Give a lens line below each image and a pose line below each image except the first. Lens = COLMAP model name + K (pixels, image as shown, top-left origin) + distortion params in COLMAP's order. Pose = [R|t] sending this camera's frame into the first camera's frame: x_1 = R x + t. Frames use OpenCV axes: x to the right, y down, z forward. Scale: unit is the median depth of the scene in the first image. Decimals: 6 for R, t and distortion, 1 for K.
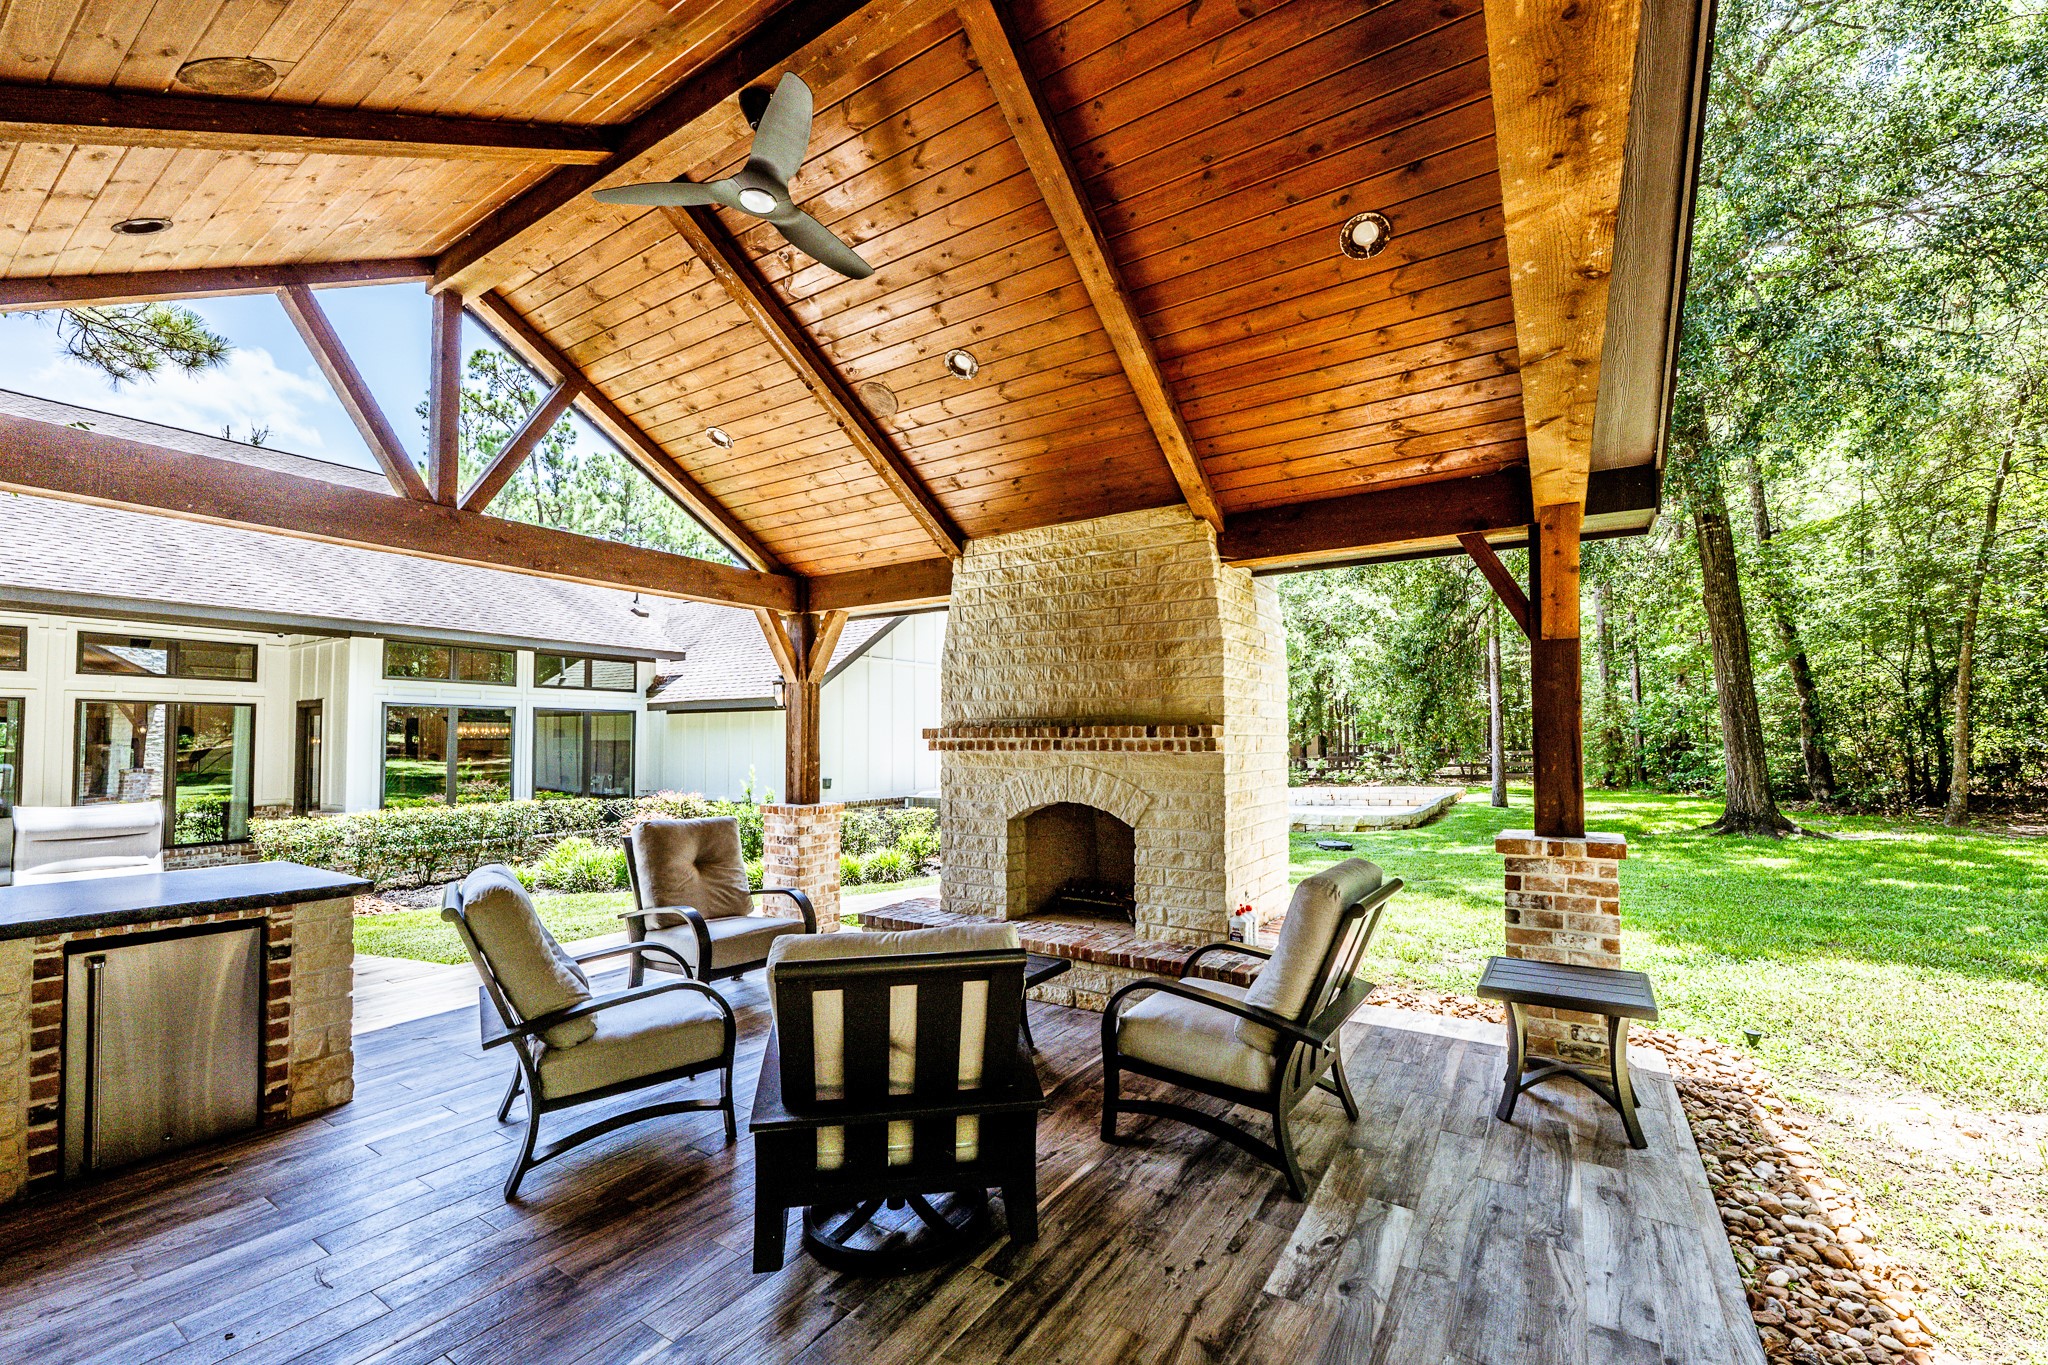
lens RADIAL K [[843.7, 0, 1026.9], [0, 843.7, 704.3], [0, 0, 1]] dist [-0.000865, -0.000071]
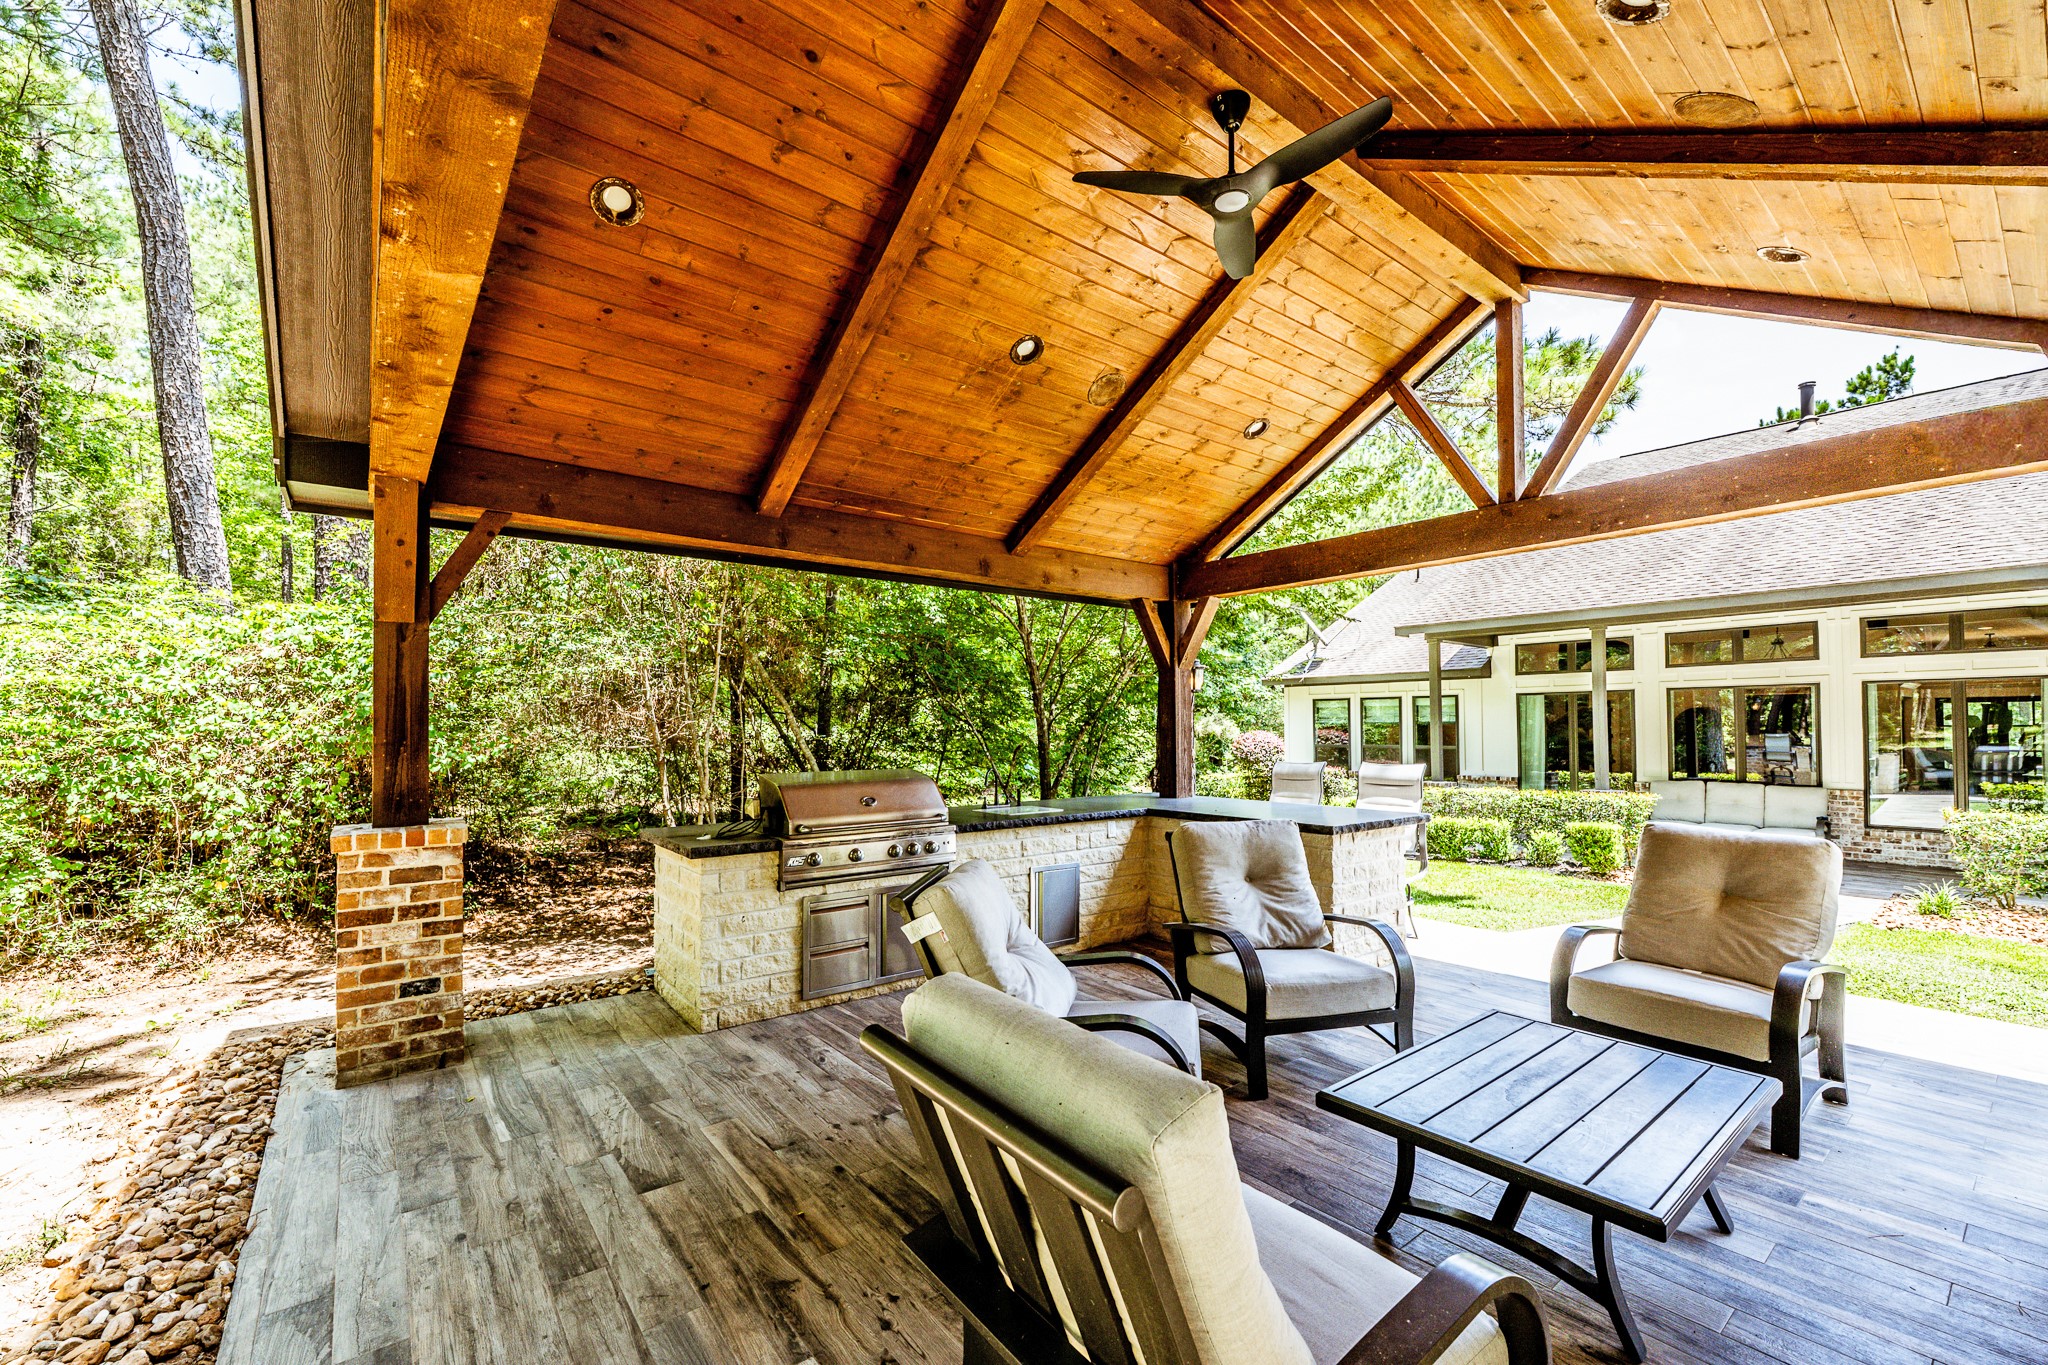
lens RADIAL K [[821.4, 0, 1019.6], [0, 821.4, 714.0], [0, 0, 1]] dist [-0.001426, -0.000113]
pose [[-0.325972, -0.008946, -0.945337, 0.469731], [0.045356, 0.998656, -0.025091, 0.029057], [0.944291, -0.051056, -0.325128, 0.698207]]
